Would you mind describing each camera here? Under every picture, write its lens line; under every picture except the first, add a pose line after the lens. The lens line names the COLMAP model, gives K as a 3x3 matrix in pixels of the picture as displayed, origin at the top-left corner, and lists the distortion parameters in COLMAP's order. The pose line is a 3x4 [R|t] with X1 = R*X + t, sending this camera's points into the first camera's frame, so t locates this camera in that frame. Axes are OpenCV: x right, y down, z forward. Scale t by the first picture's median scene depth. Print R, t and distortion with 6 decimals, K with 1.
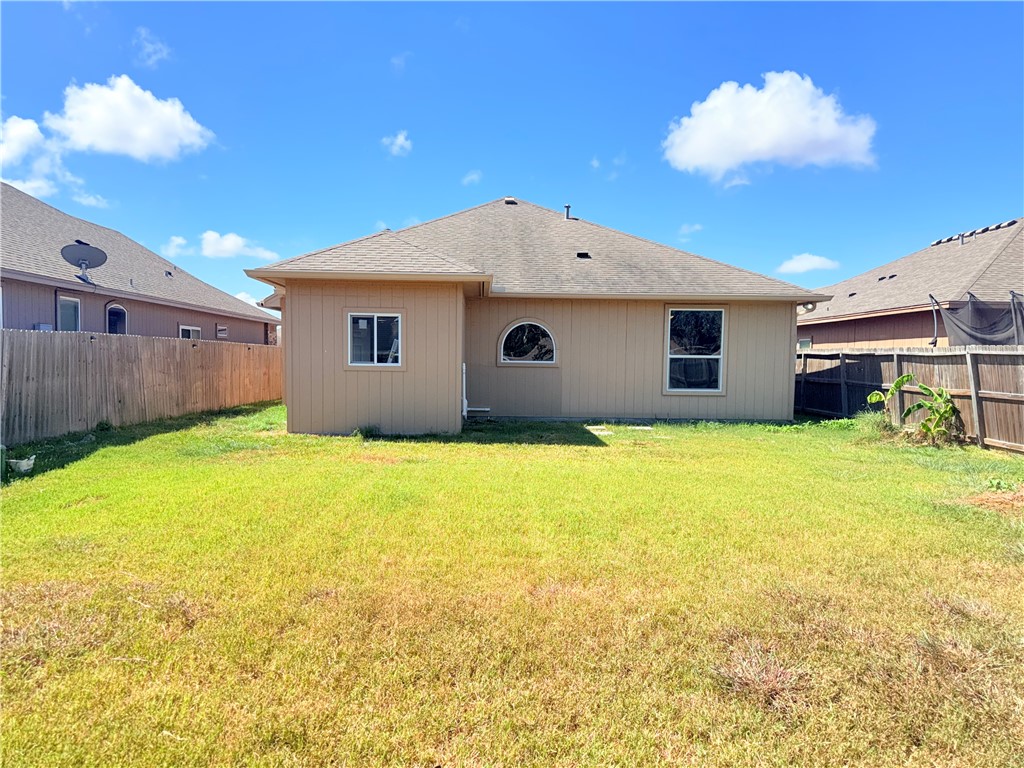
lens RADIAL K [[664.0, 0, 512.0], [0, 664.0, 384.0], [0, 0, 1]] dist [0.003037, -0.002083]
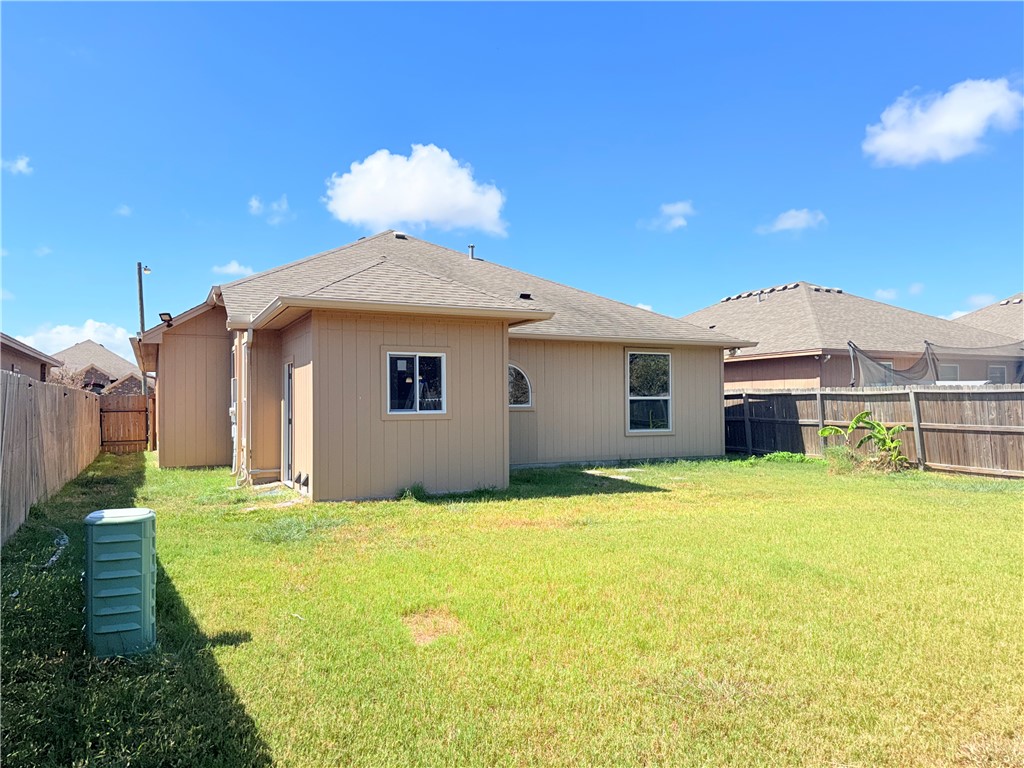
lens RADIAL K [[664.0, 0, 512.0], [0, 664.0, 384.0], [0, 0, 1]] dist [0.003037, -0.002083]
pose [[0.922939, -0.006132, 0.384897, -0.336002], [0.030896, 0.997827, -0.058188, -0.010149], [-0.383704, 0.065596, 0.921123, 0.134974]]
